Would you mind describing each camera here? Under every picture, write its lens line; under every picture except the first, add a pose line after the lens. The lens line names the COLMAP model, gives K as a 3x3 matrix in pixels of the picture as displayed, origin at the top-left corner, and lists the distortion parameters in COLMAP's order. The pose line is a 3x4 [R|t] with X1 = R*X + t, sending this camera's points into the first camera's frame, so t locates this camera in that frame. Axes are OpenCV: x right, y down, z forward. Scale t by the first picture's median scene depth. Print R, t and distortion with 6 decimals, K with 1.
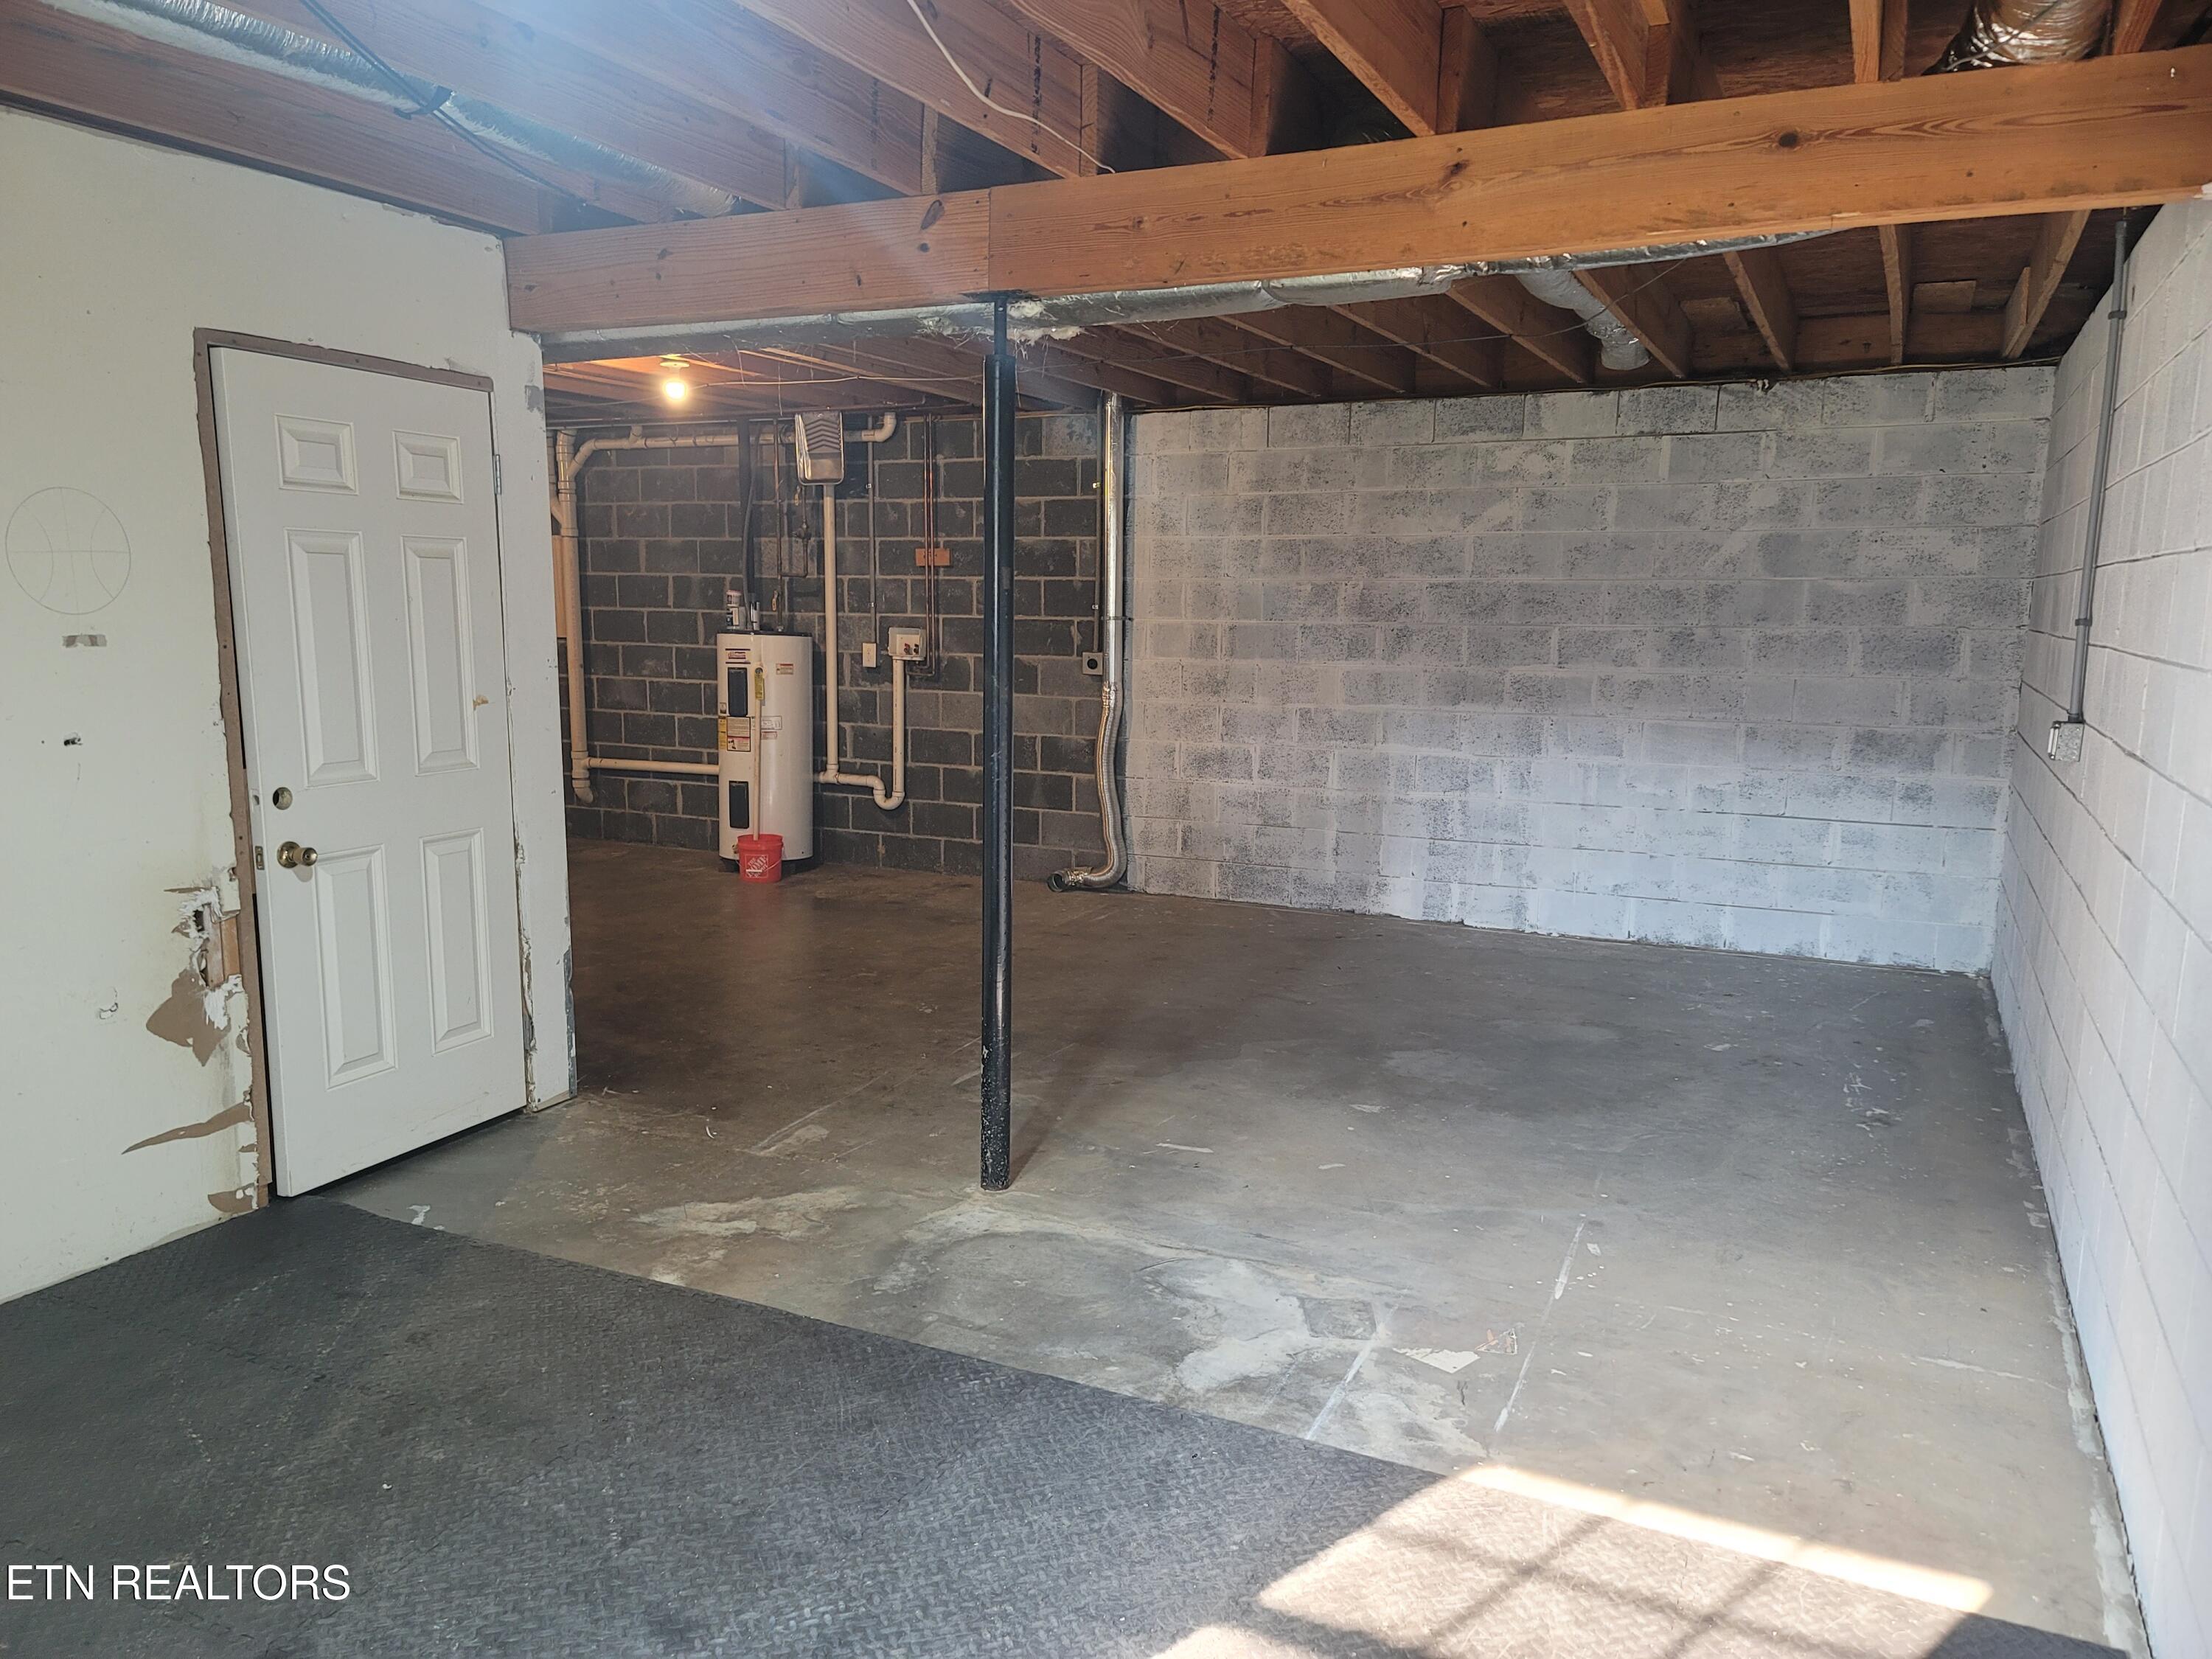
lens RADIAL K [[1611.1, 0, 1107.6], [0, 1611.1, 868.1], [0, 0, 1]] dist [0.091480, -0.081073]
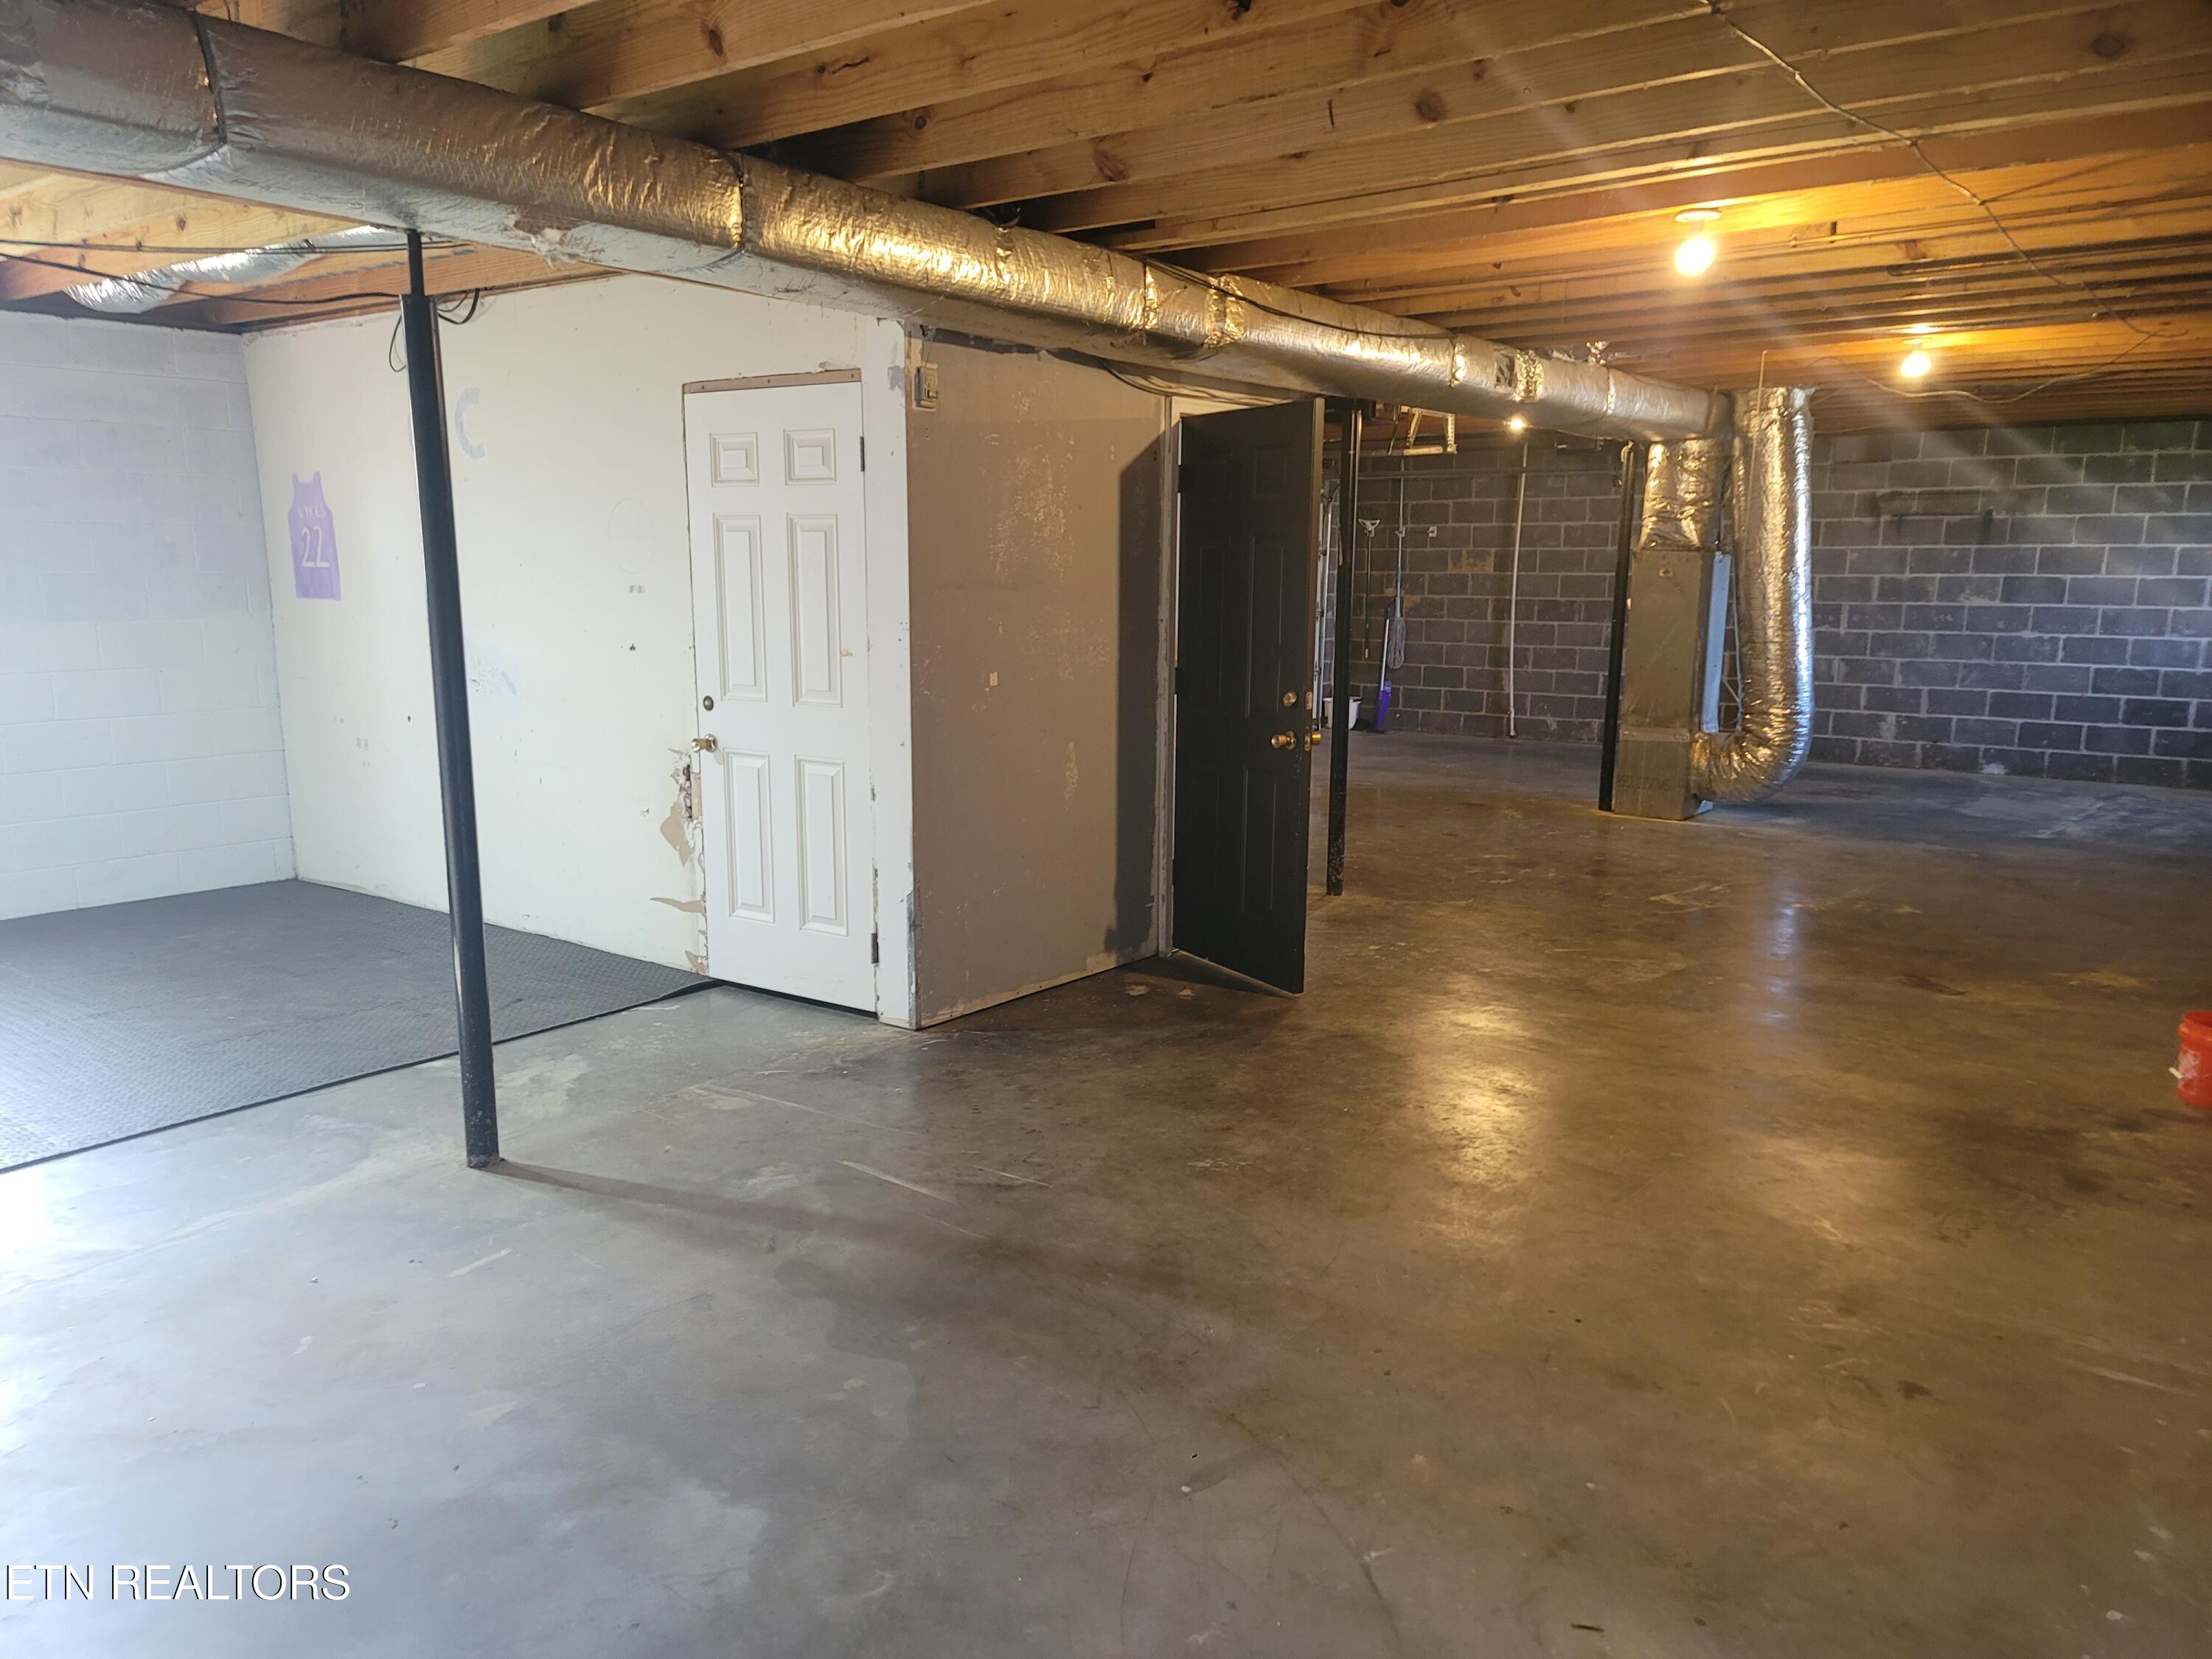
lens RADIAL K [[1611.1, 0, 1107.6], [0, 1611.1, 868.1], [0, 0, 1]] dist [0.091480, -0.081073]
pose [[-0.209409, 0.170540, -0.962842, 0.688018], [-0.169606, 0.963414, 0.207529, -0.216051], [0.963007, 0.206762, -0.172823, 1.350869]]
